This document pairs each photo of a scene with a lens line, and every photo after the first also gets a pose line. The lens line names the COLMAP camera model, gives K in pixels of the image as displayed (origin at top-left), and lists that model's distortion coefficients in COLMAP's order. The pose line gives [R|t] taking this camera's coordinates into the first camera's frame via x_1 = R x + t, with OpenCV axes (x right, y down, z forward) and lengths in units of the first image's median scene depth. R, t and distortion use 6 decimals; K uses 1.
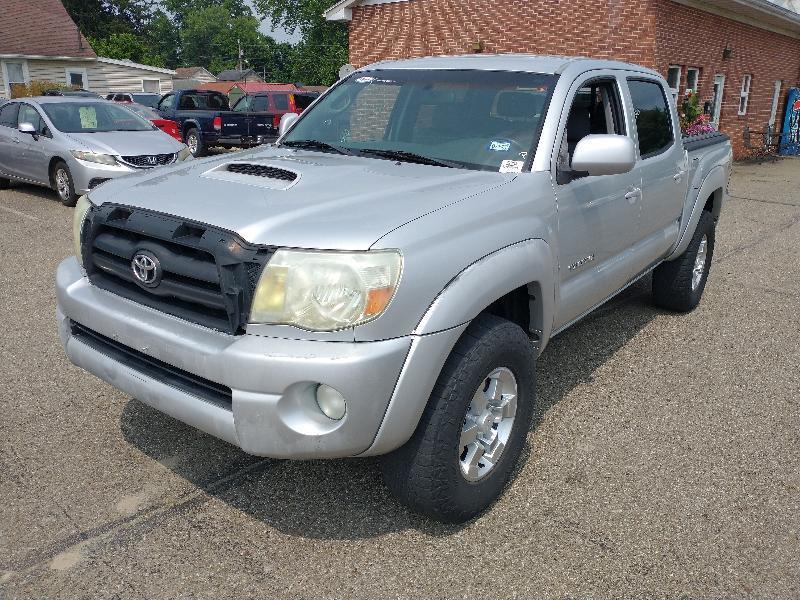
lens RADIAL K [[661.9, 0, 397.9], [0, 661.9, 308.3], [0, 0, 1]] dist [0.030122, -0.061485]
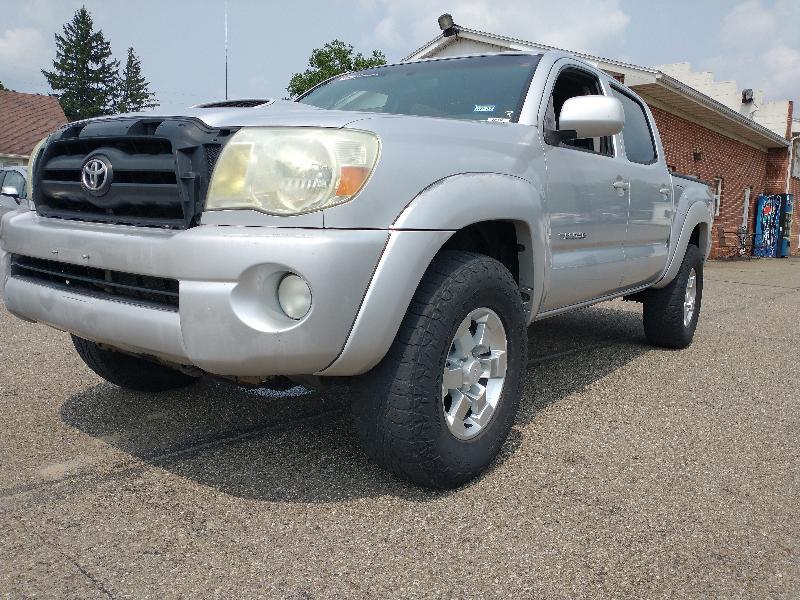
lens RADIAL K [[661.9, 0, 394.3], [0, 661.9, 307.0], [0, 0, 1]] dist [0.030122, -0.061485]
pose [[0.999652, 0.017814, 0.019478, 0.010027], [-0.014056, 0.983860, -0.178389, 0.240615], [-0.022342, 0.178053, 0.983767, 0.118708]]
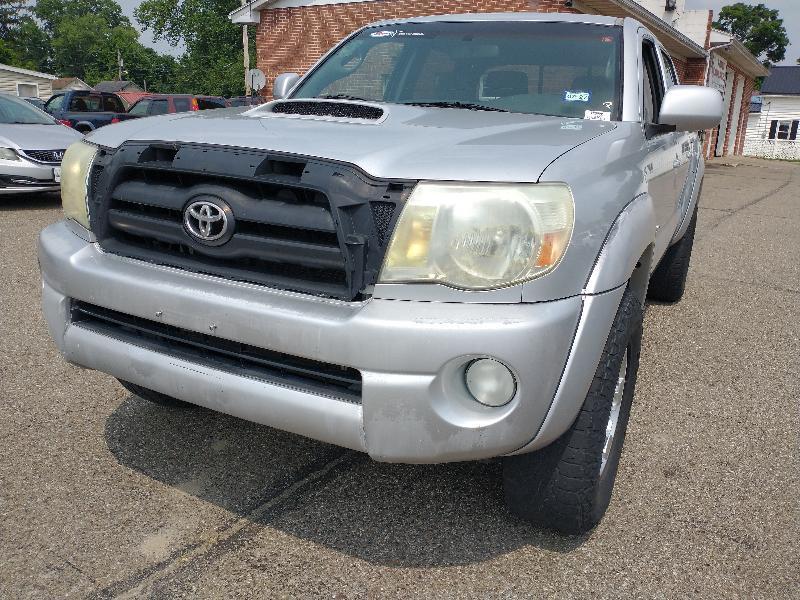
lens RADIAL K [[661.9, 0, 400.0], [0, 661.9, 302.9], [0, 0, 1]] dist [0.030122, -0.061485]
pose [[0.985346, -0.025021, 0.168724, -0.260439], [0.031064, 0.998964, -0.033270, 0.056042], [-0.167717, 0.038024, 0.985102, 0.208401]]
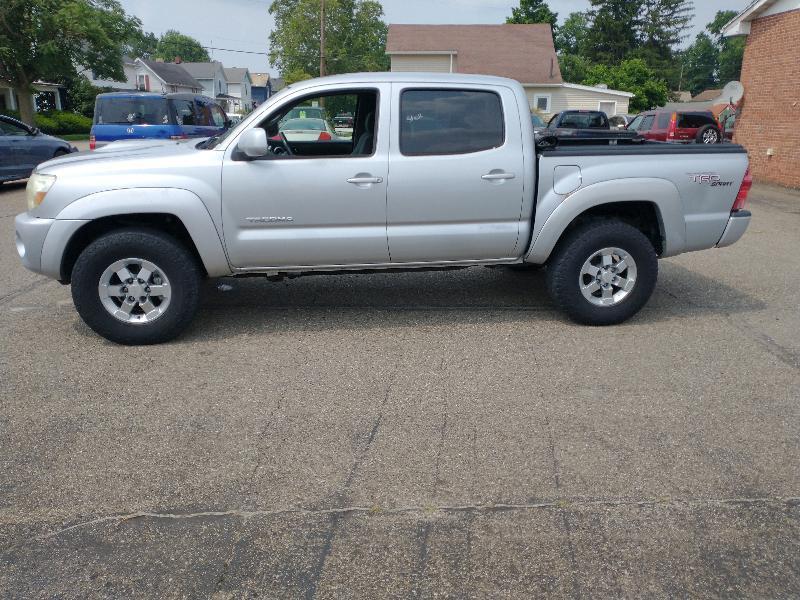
lens RADIAL K [[661.9, 0, 395.3], [0, 661.9, 304.8], [0, 0, 1]] dist [0.030122, -0.061485]
pose [[0.711406, 0.186236, -0.677656, 1.745769], [-0.211848, 0.976225, 0.045891, -0.015090], [0.670091, 0.110913, 0.733945, 0.199639]]
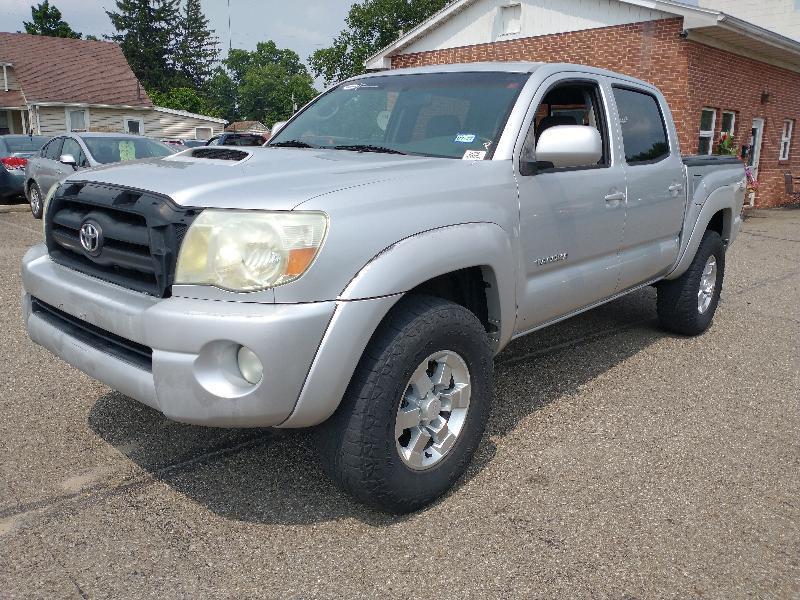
lens RADIAL K [[661.9, 0, 396.3], [0, 661.9, 304.6], [0, 0, 1]] dist [0.030122, -0.061485]
pose [[0.997118, 0.022117, -0.072577, 0.144627], [-0.028002, 0.996313, -0.081088, 0.099231], [0.070516, 0.082887, 0.994061, 0.026246]]
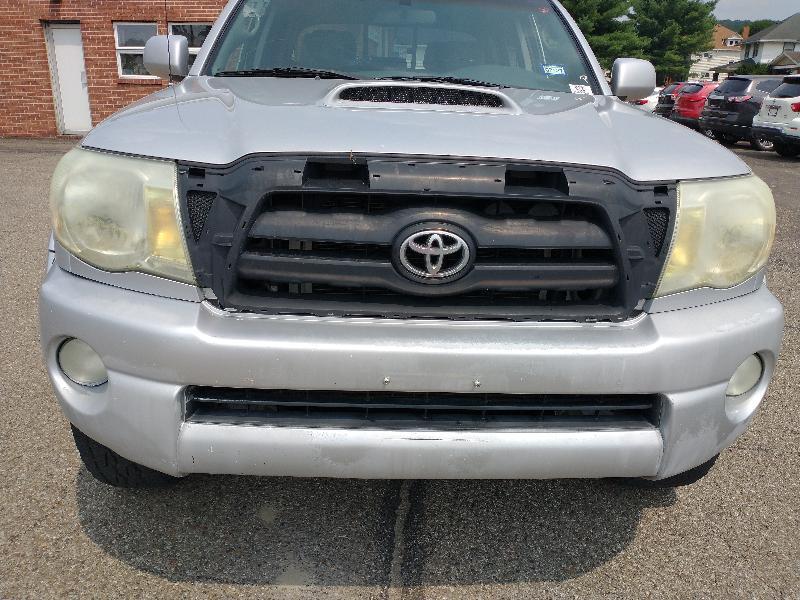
lens RADIAL K [[661.9, 0, 401.0], [0, 661.9, 302.6], [0, 0, 1]] dist [0.030122, -0.061485]
pose [[0.768036, -0.204694, 0.606813, -0.677096], [0.187358, 0.977904, 0.092735, -0.068148], [-0.612387, 0.042467, 0.789417, 0.493390]]
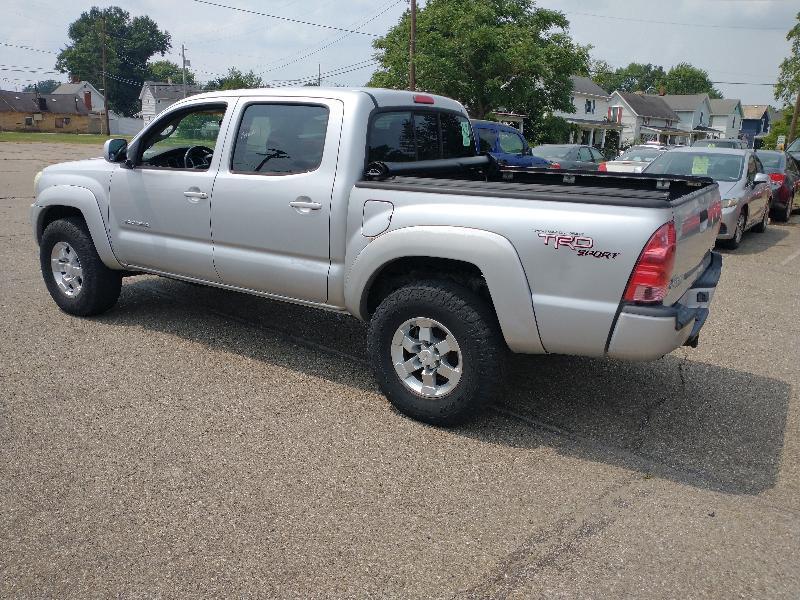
lens RADIAL K [[661.9, 0, 398.1], [0, 661.9, 298.6], [0, 0, 1]] dist [0.030122, -0.061485]
pose [[0.047144, 0.228603, -0.972378, 2.180563], [-0.340012, 0.919001, 0.199570, -0.498298], [0.939239, 0.321212, 0.121053, 1.719138]]
